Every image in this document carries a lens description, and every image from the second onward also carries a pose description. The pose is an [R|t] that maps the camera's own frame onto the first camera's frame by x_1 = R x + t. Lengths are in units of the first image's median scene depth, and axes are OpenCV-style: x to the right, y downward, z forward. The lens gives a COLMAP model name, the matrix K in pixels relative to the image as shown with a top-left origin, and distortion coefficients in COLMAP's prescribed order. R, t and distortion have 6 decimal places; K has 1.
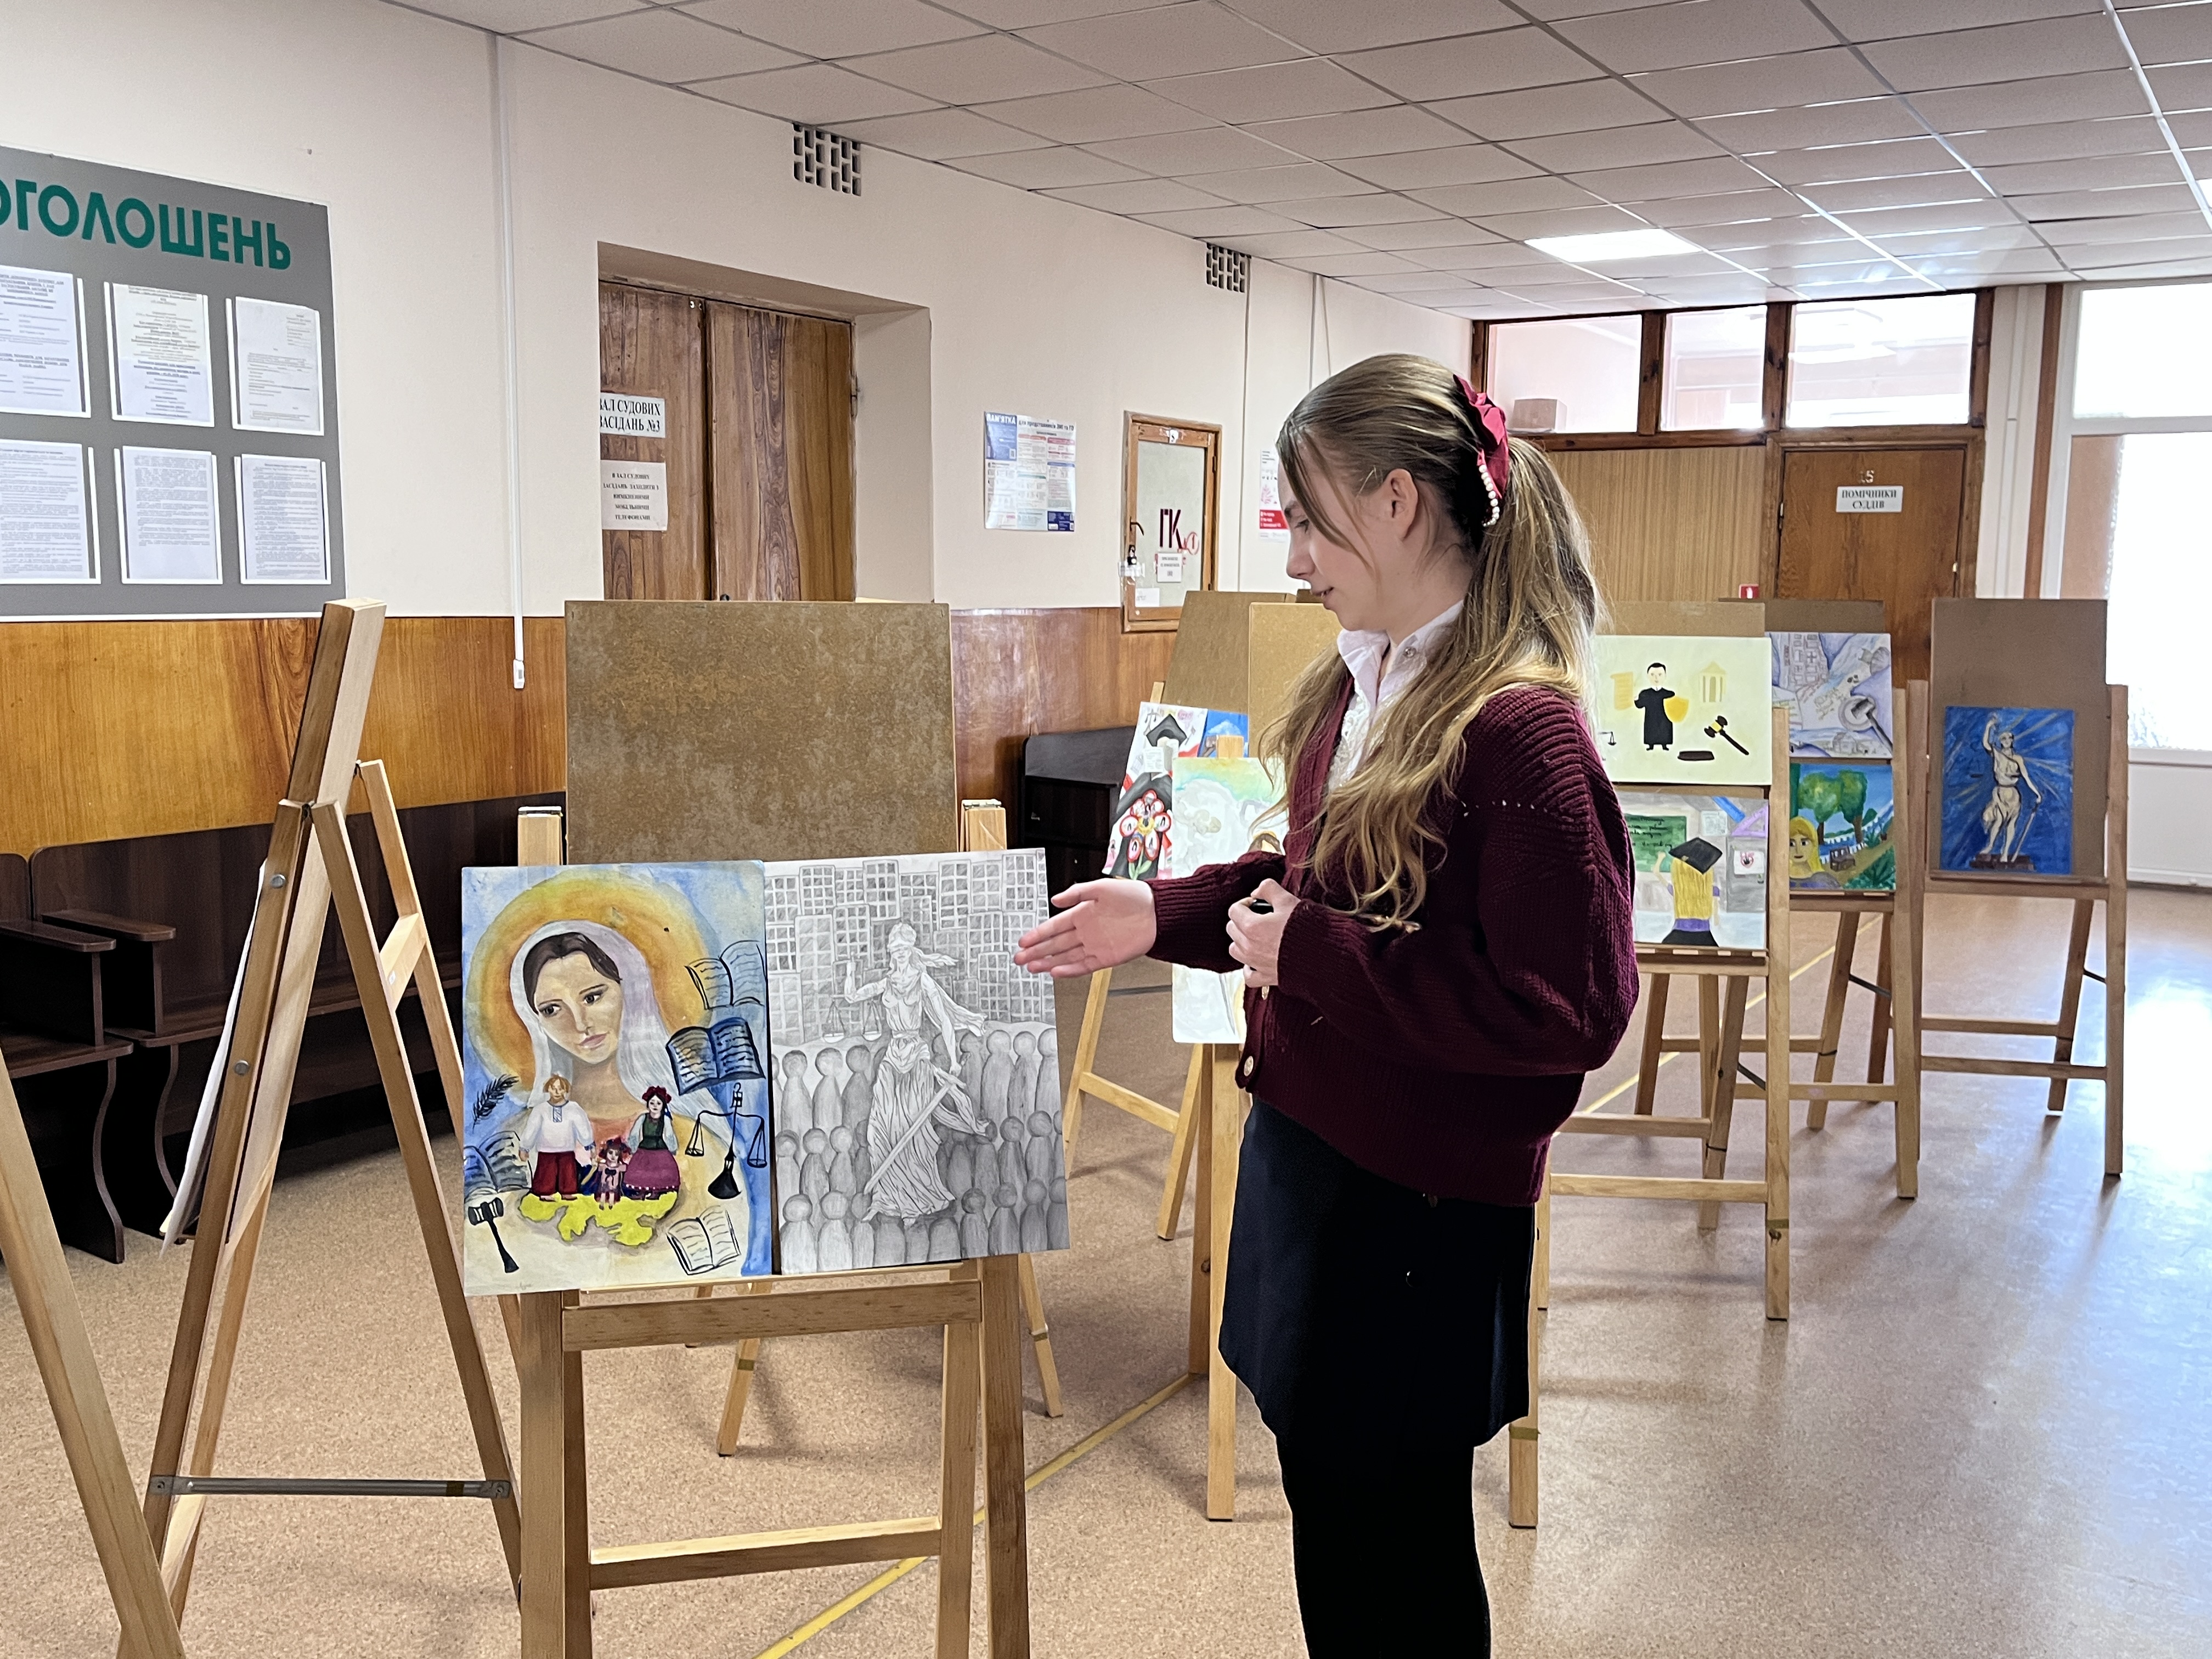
lens RADIAL K [[1926.9, 0, 1062.5], [0, 1926.9, 819.7], [0, 0, 1]] dist [0.072587, -0.115022]
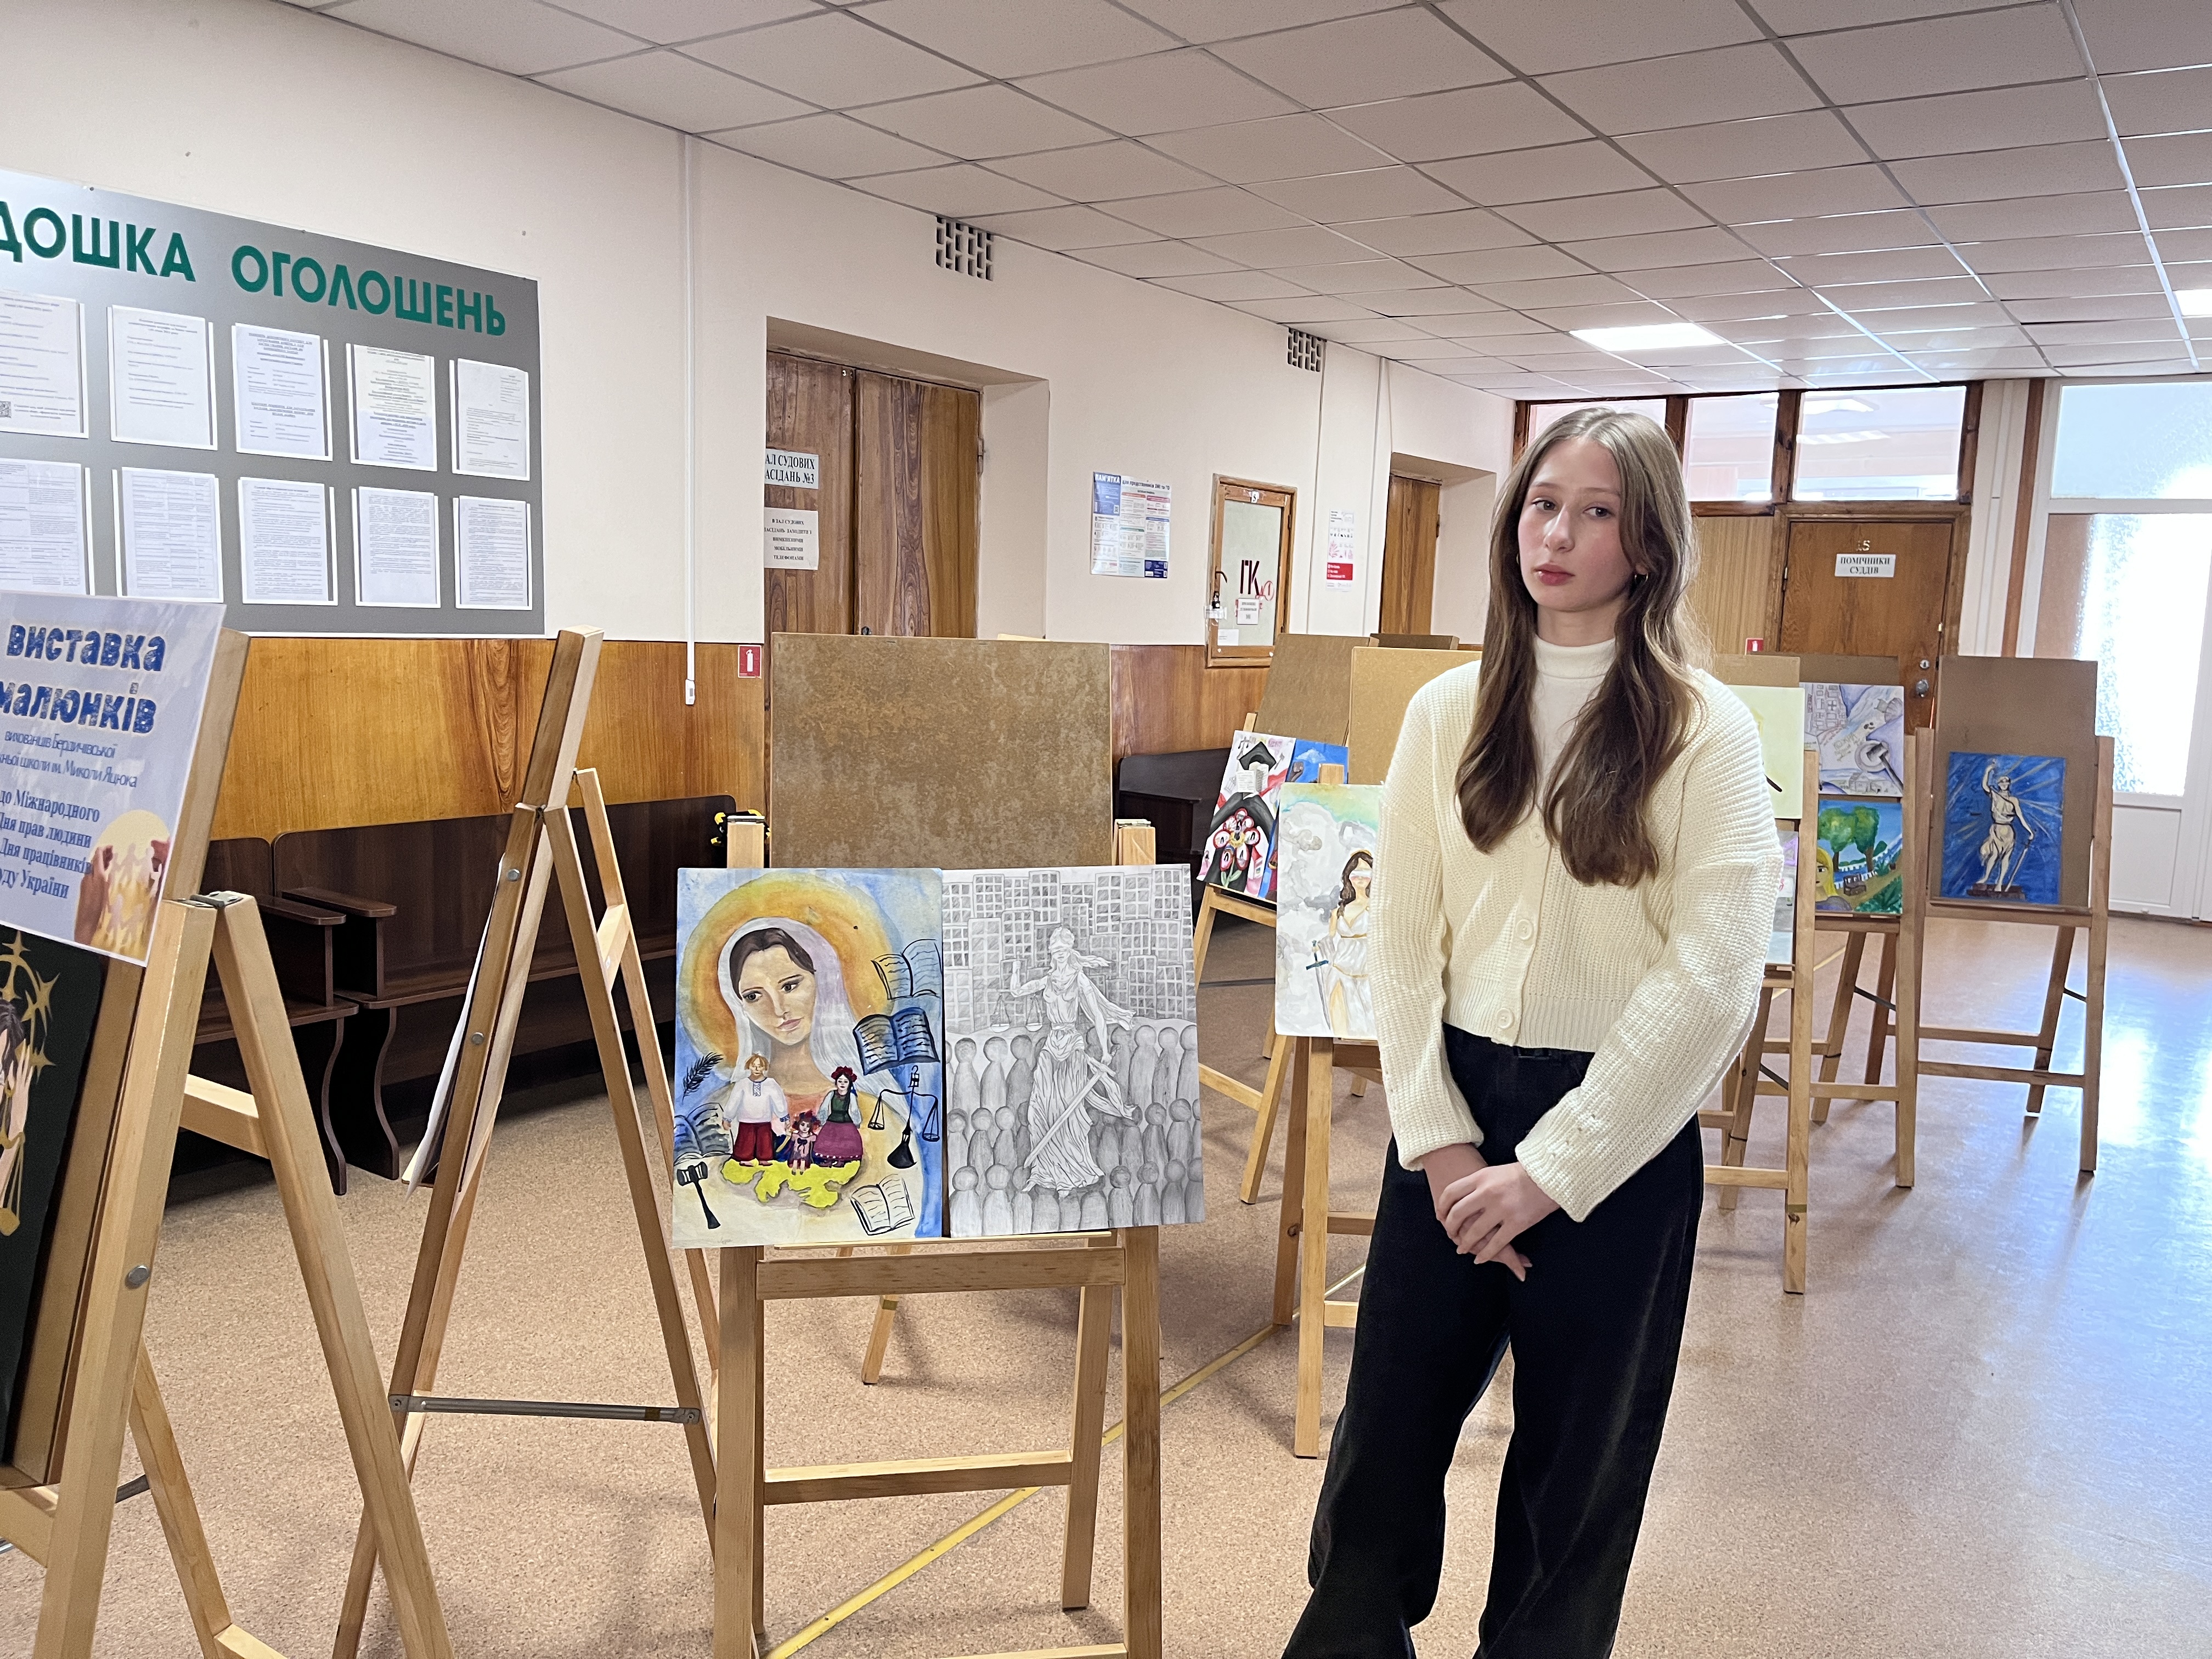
lens RADIAL K [[1667.8, 0, 1087.8], [0, 1667.8, 837.3], [0, 0, 1]] dist [0.061354, -0.091529]
pose [[0.999326, 0.026770, -0.025113, -0.019621], [-0.026596, 0.999620, 0.007232, -0.002674], [0.025297, -0.006559, 0.999658, 0.013366]]
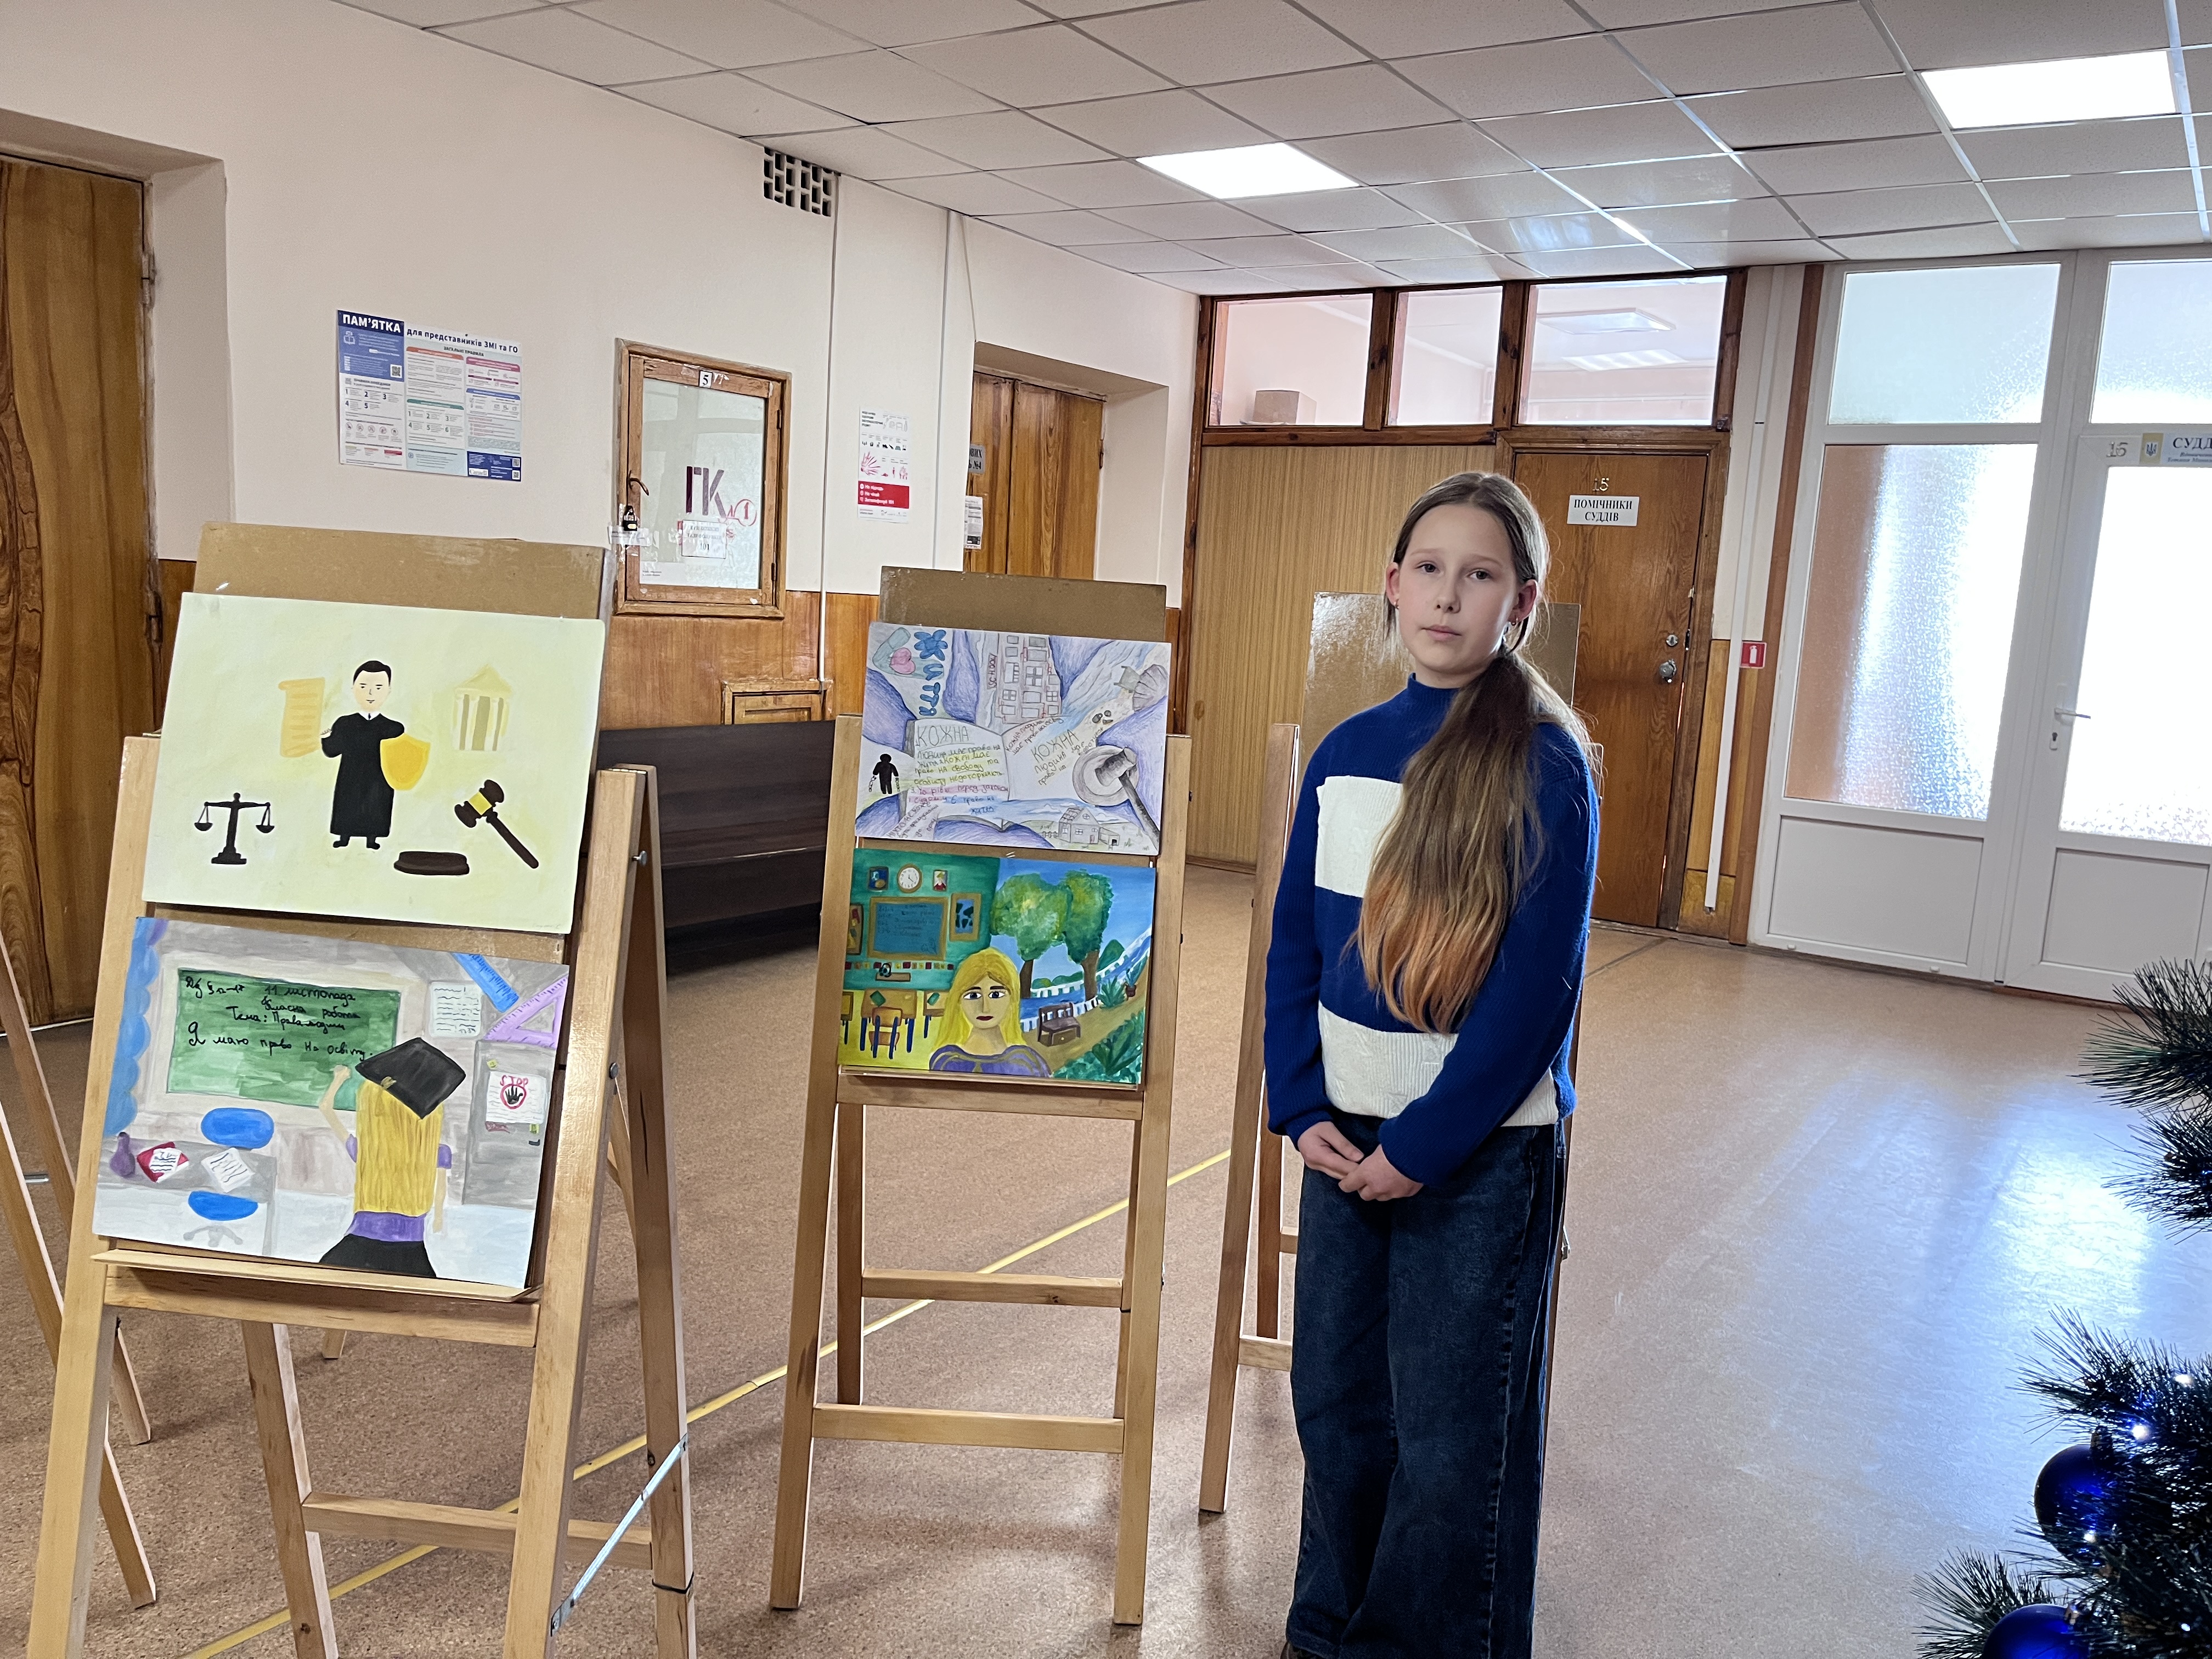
lens RADIAL K [[1667.8, 0, 1115.0], [0, 1667.8, 816.3], [0, 0, 1]] dist [0.061354, -0.091529]
pose [[0.998900, 0.046888, 0.000016, 0.415893], [-0.046887, 0.998872, 0.007536, -0.046716], [0.000337, -0.007528, 0.999972, 0.503185]]
